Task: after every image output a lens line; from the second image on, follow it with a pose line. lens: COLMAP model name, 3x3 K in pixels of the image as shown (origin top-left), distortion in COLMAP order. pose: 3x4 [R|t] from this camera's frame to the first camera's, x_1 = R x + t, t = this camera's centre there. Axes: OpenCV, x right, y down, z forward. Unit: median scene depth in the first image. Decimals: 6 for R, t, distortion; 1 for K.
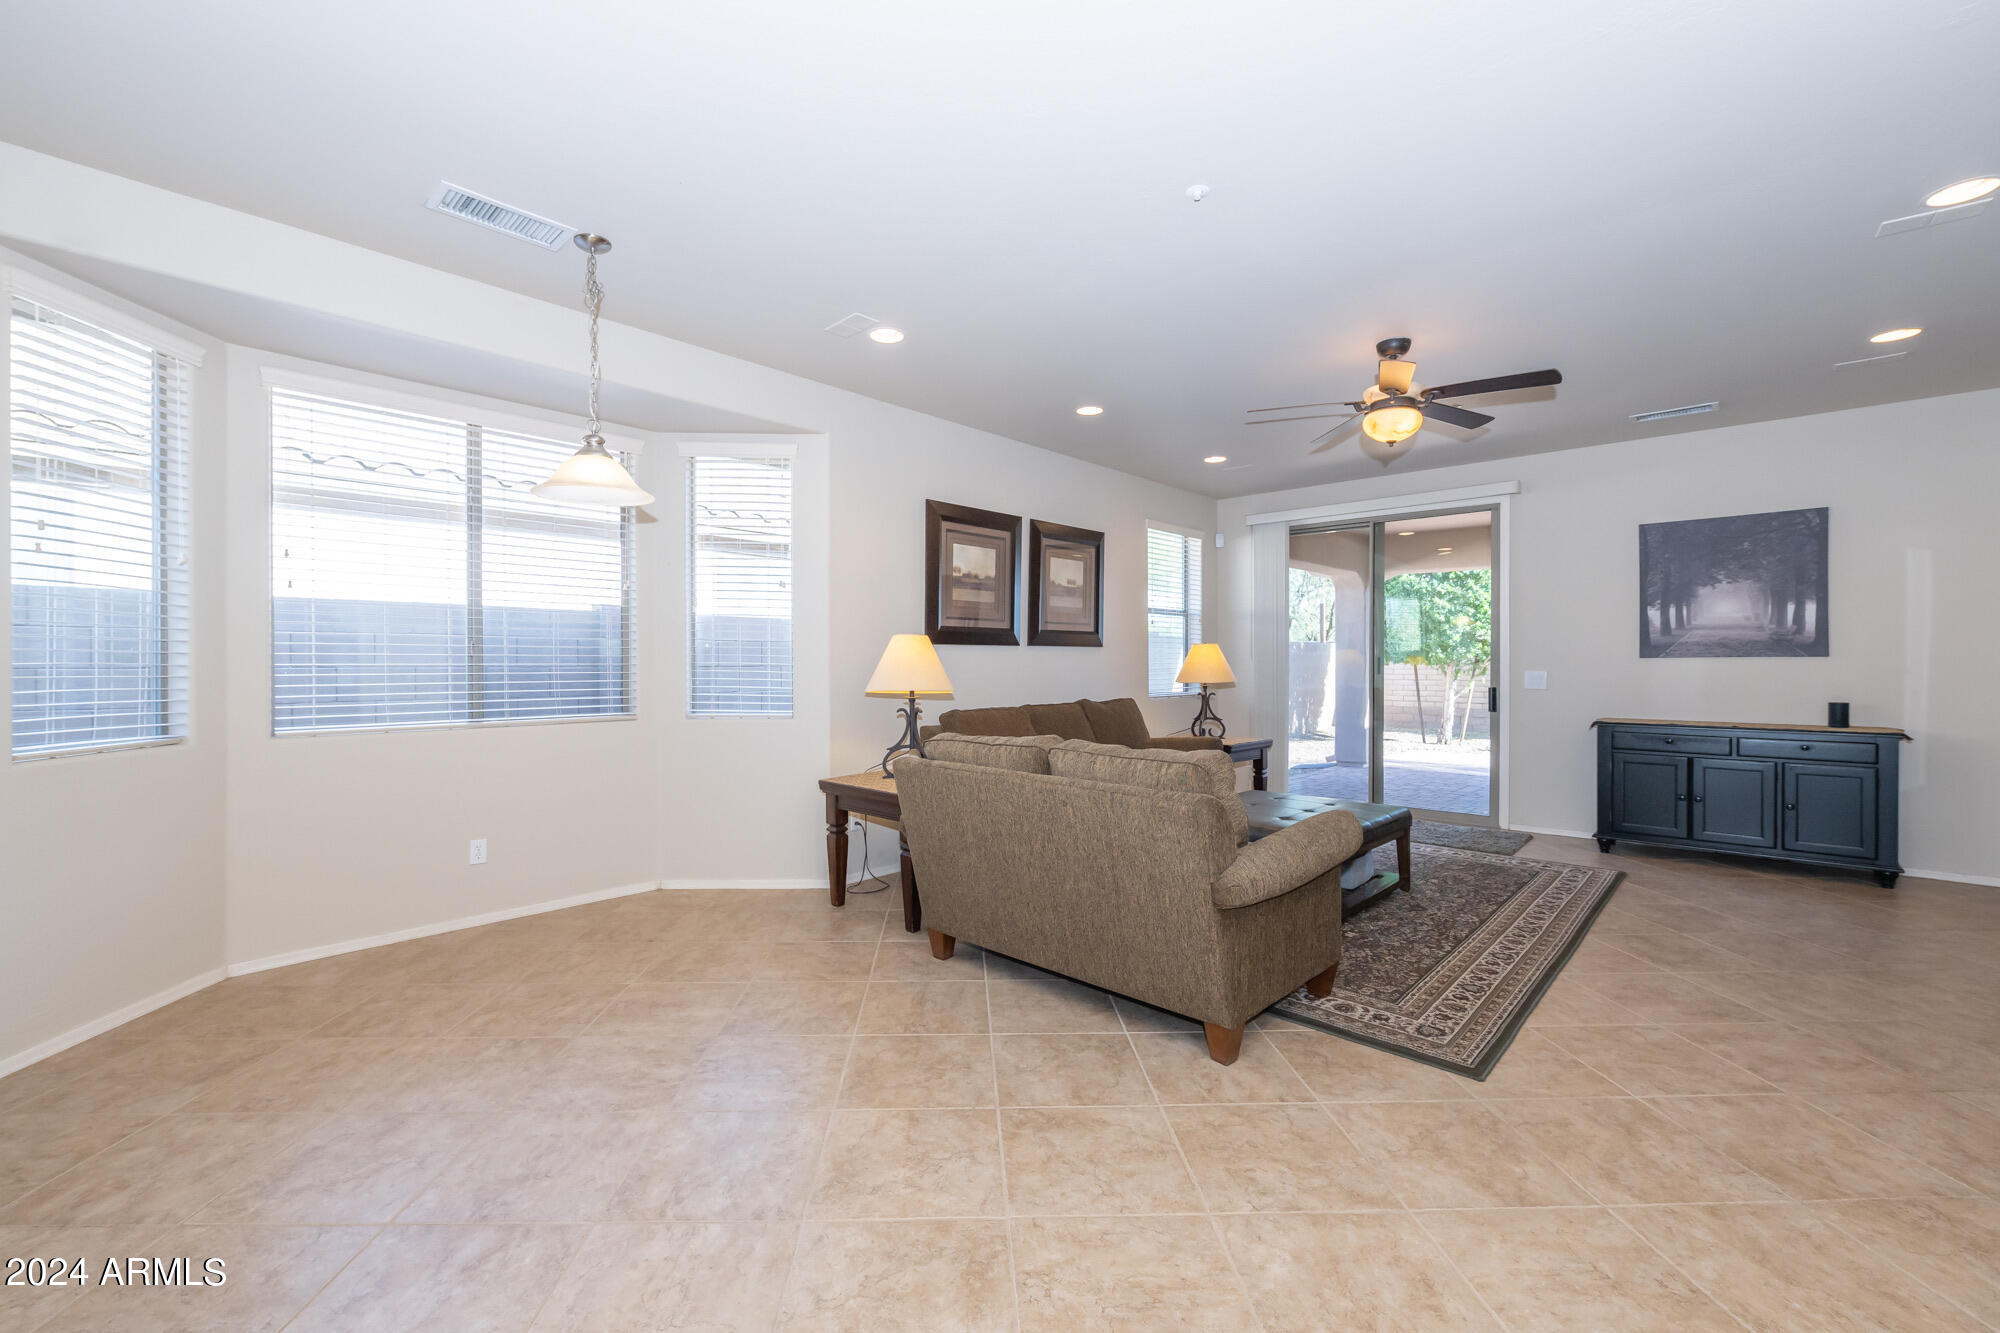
lens RADIAL K [[804.6, 0, 995.1], [0, 804.6, 645.3], [0, 0, 1]] dist [-0.006902, 0.000285]
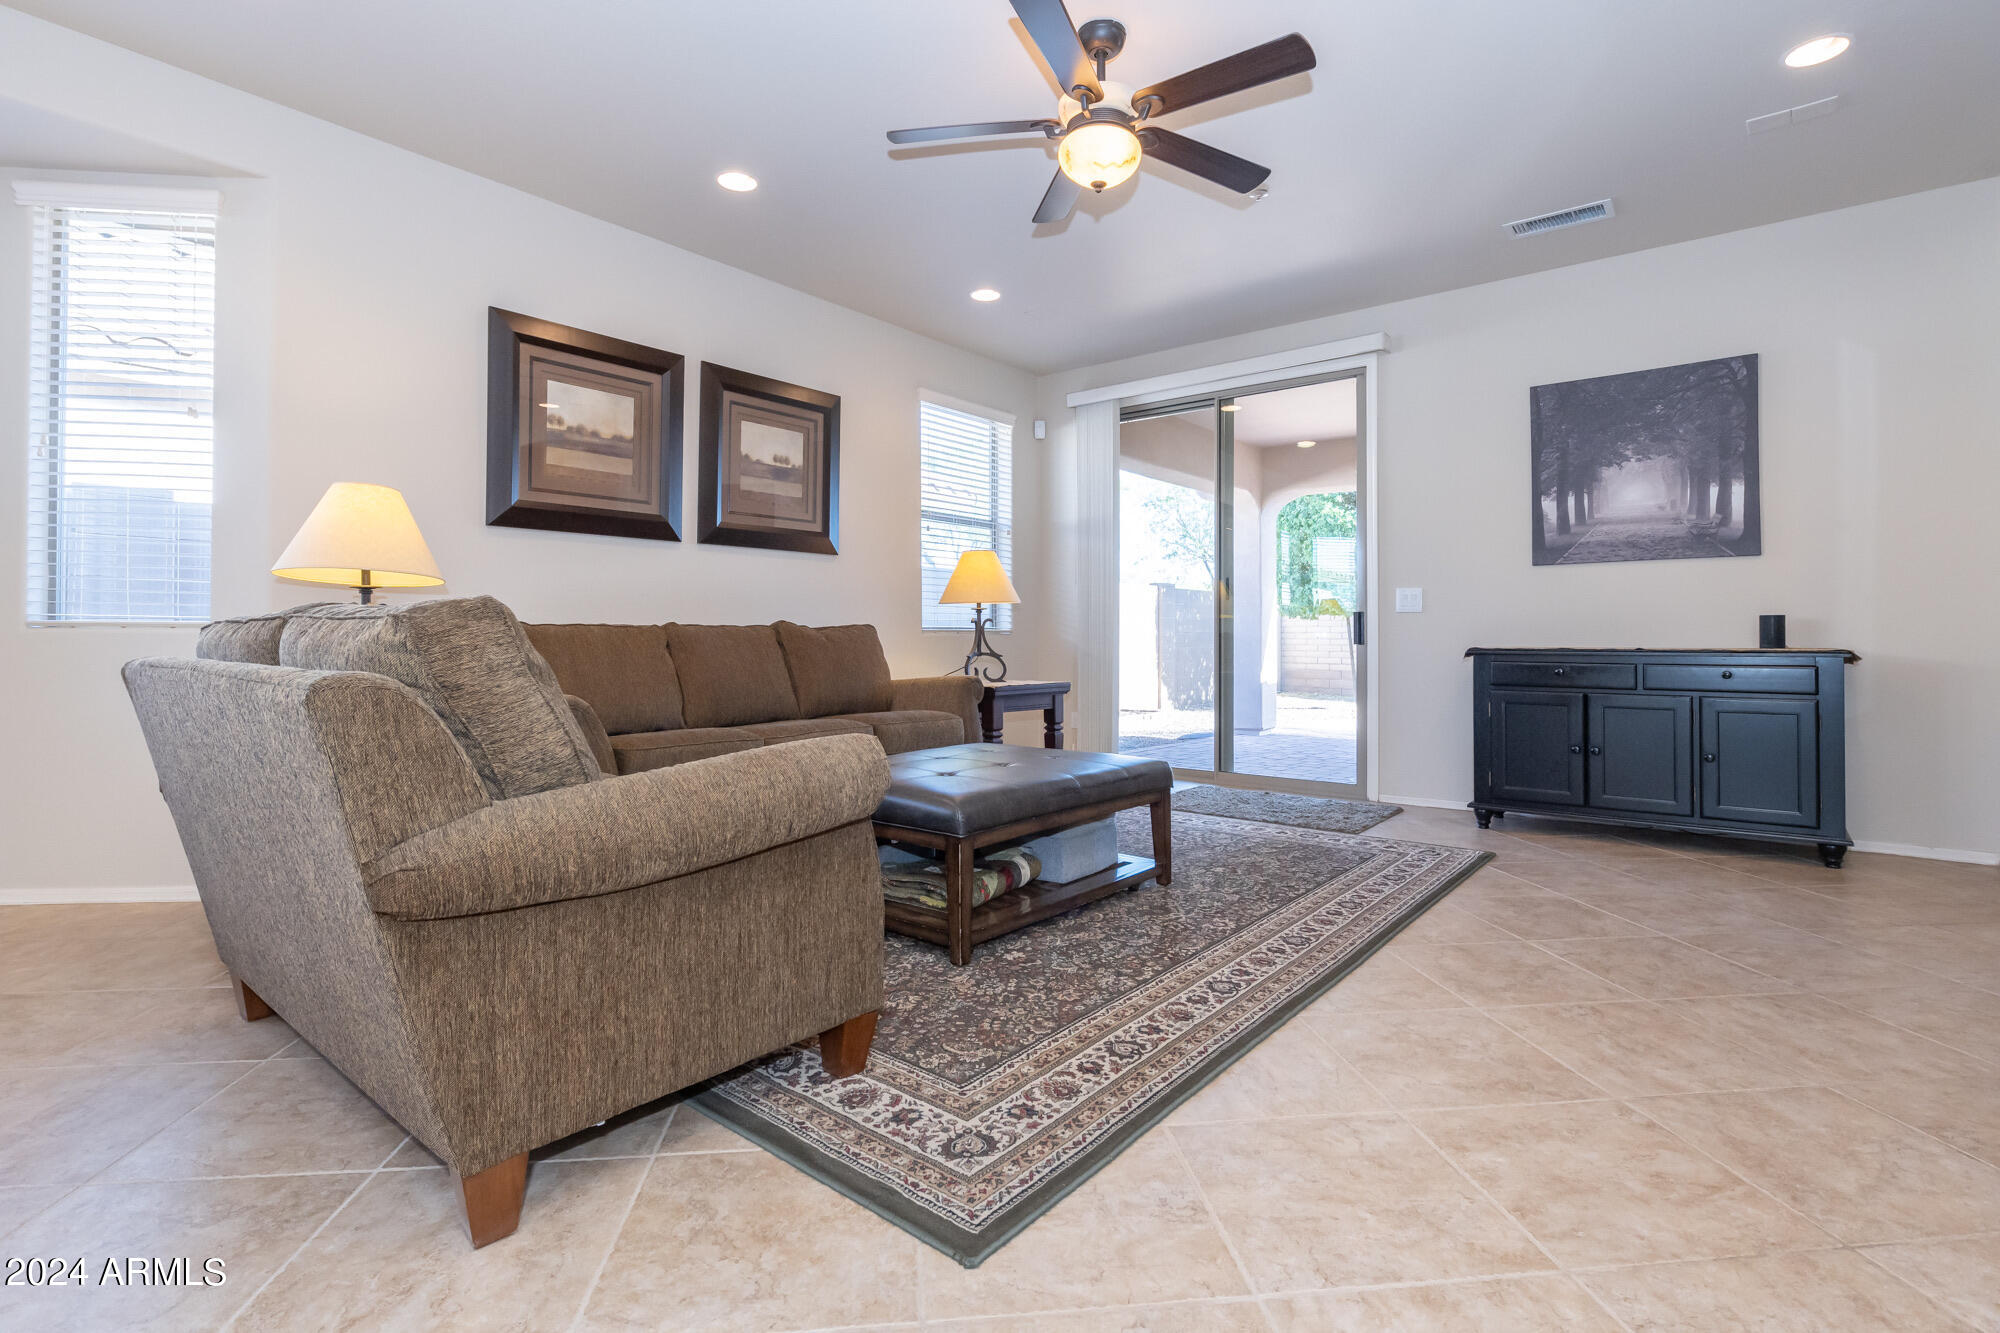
lens RADIAL K [[938.3, 0, 993.6], [0, 938.3, 595.3], [0, 0, 1]] dist [-0.004051, -0.000958]
pose [[0.996478, 0.004727, 0.083720, 0.280049], [-0.003276, 0.999842, -0.017459, 0.072479], [-0.083790, 0.017124, 0.996336, 0.210331]]
